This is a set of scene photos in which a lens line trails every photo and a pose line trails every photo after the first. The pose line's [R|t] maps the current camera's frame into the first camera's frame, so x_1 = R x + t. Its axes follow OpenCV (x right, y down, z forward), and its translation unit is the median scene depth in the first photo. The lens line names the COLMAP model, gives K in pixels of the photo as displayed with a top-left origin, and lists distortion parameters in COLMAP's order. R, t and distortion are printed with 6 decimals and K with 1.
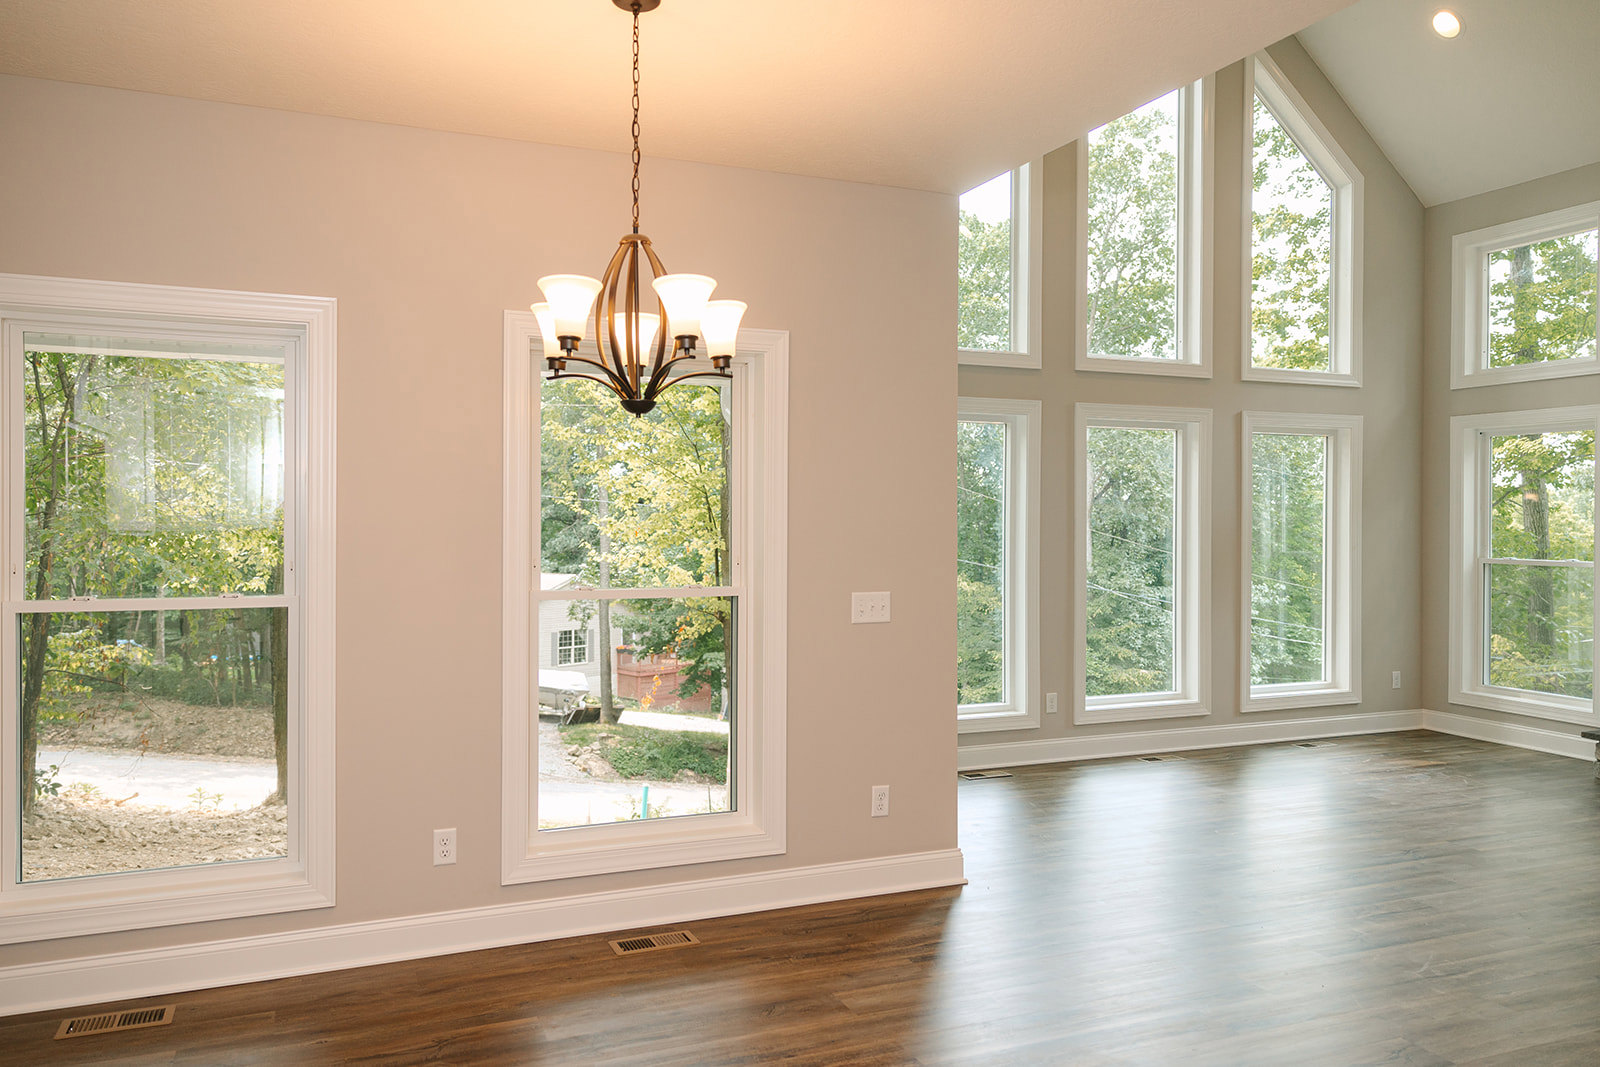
lens RADIAL K [[1167.4, 0, 791.8], [0, 1167.4, 534.2], [0, 0, 1]] dist [0.011642, 0.003908]
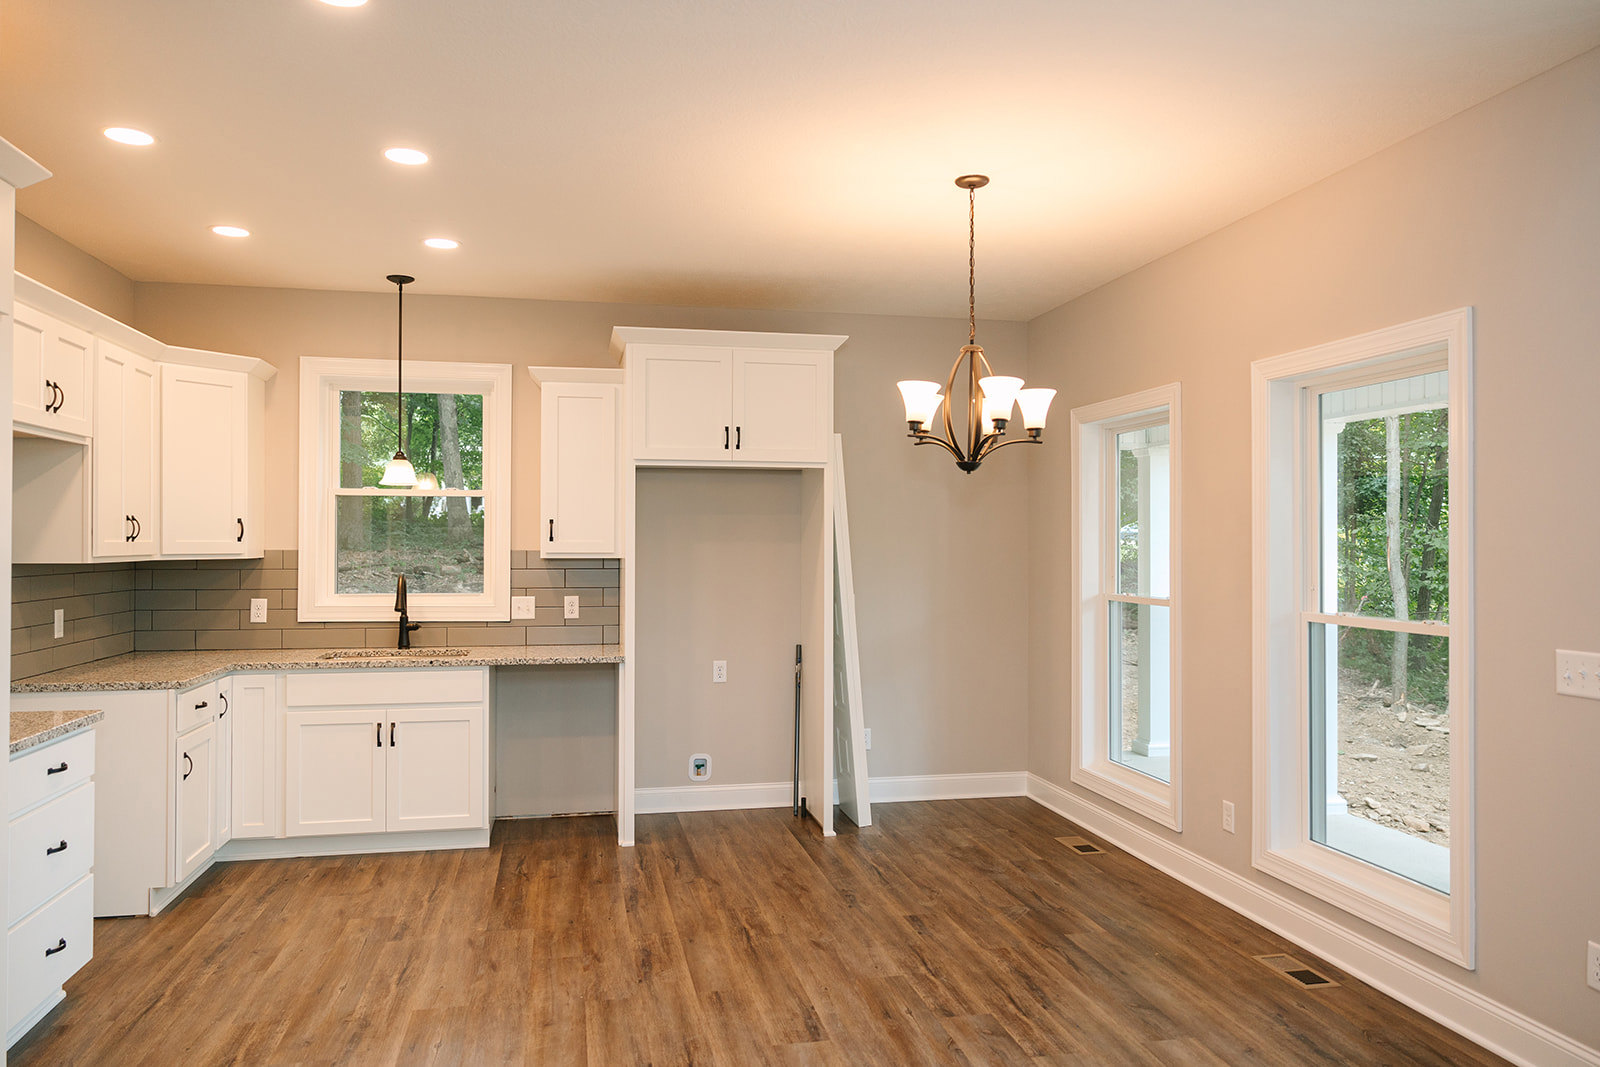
lens RADIAL K [[1089.5, 0, 791.6], [0, 1089.5, 533.9], [0, 0, 1]] dist [-0.006608, 0.004609]
pose [[-0.203786, -0.011252, -0.978951, 0.977211], [-0.001636, 0.999936, -0.011153, -0.018364], [0.979014, -0.000671, -0.203791, 0.836535]]
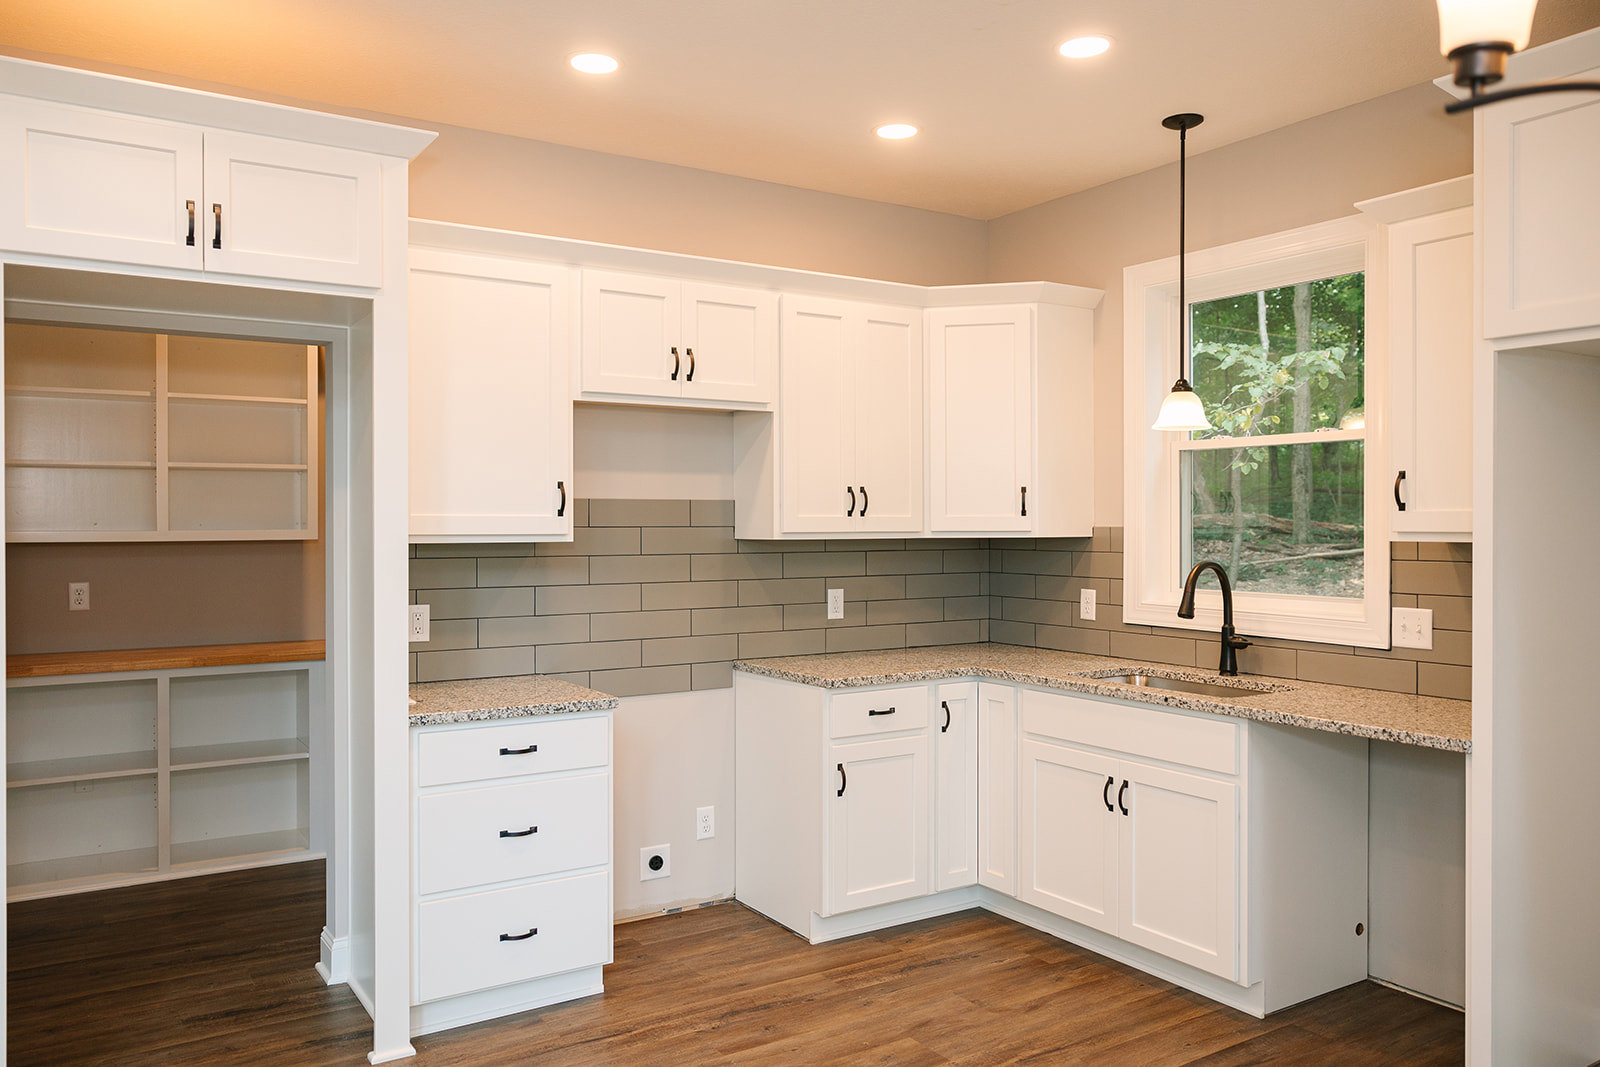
lens RADIAL K [[1181.4, 0, 790.4], [0, 1181.4, 528.6], [0, 0, 1]] dist [-0.000626, 0.001160]
pose [[-0.986246, -0.001879, -0.165271, 0.160686], [-0.002199, 0.999996, 0.001756, -0.011285], [0.165267, 0.002096, -0.986247, 1.019869]]
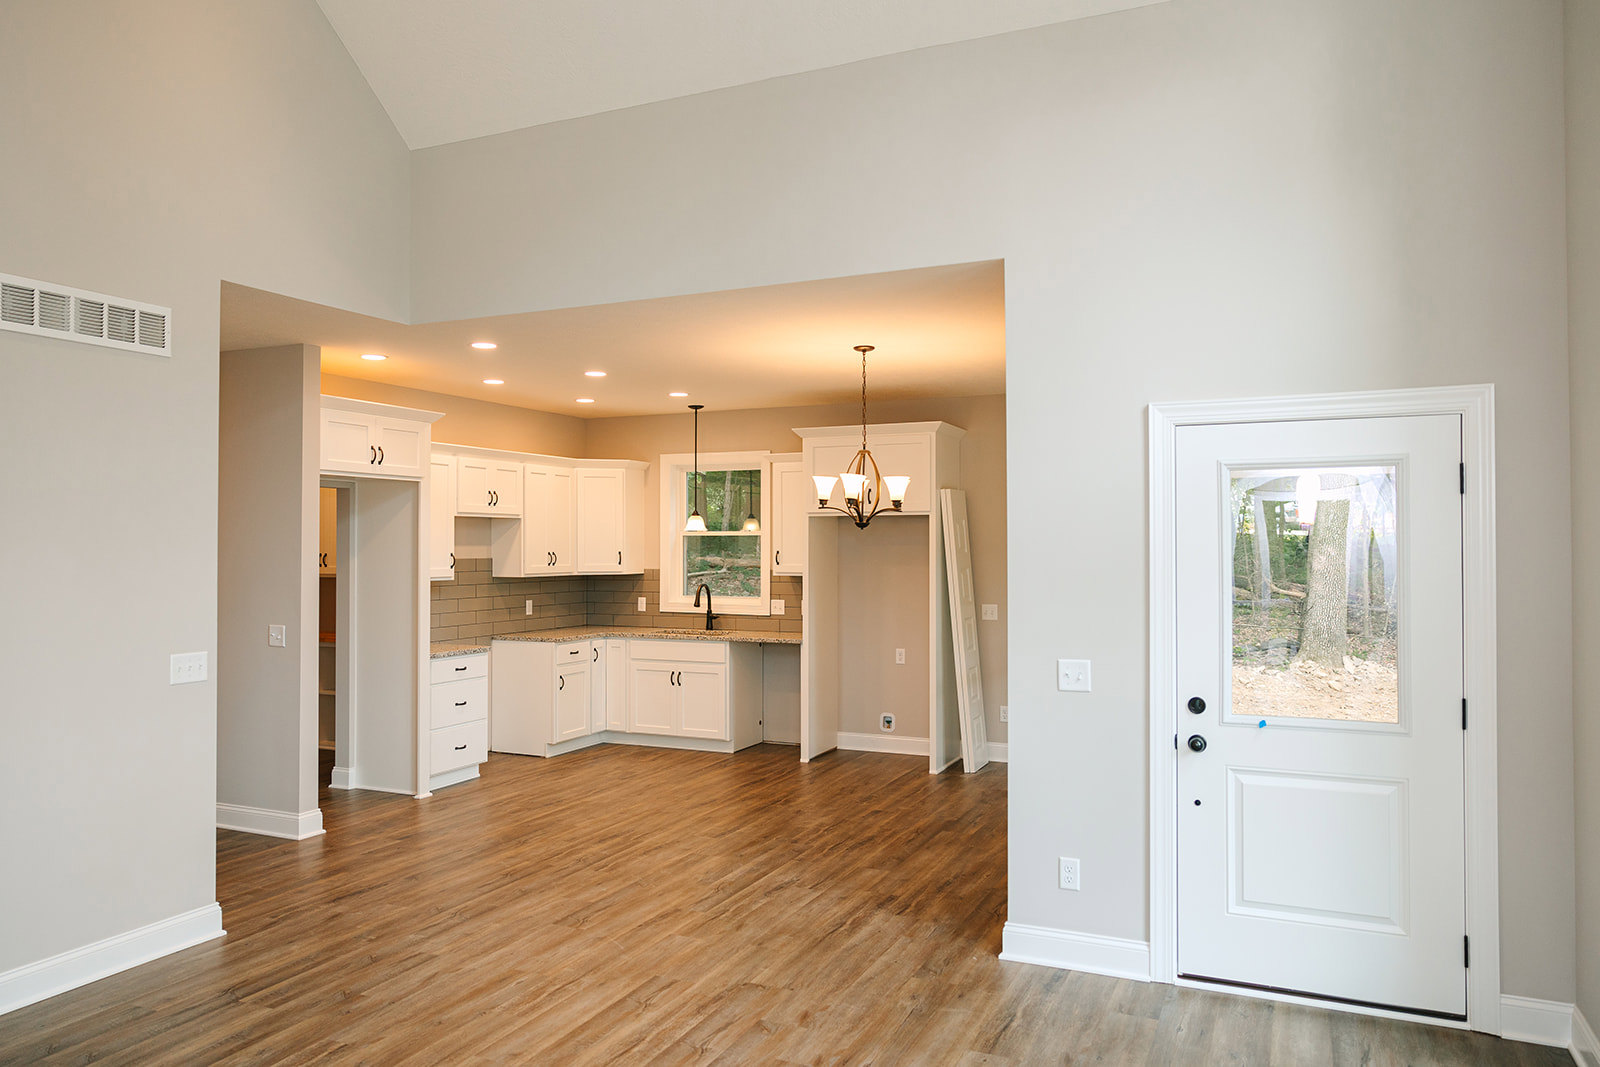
lens RADIAL K [[1089.5, 0, 790.1], [0, 1089.5, 536.6], [0, 0, 1]] dist [-0.006608, 0.004609]
pose [[-0.738140, -0.010783, -0.674561, 1.144007], [-0.001123, 0.999891, -0.014754, -0.051846], [0.674646, -0.010132, -0.738071, 1.986719]]
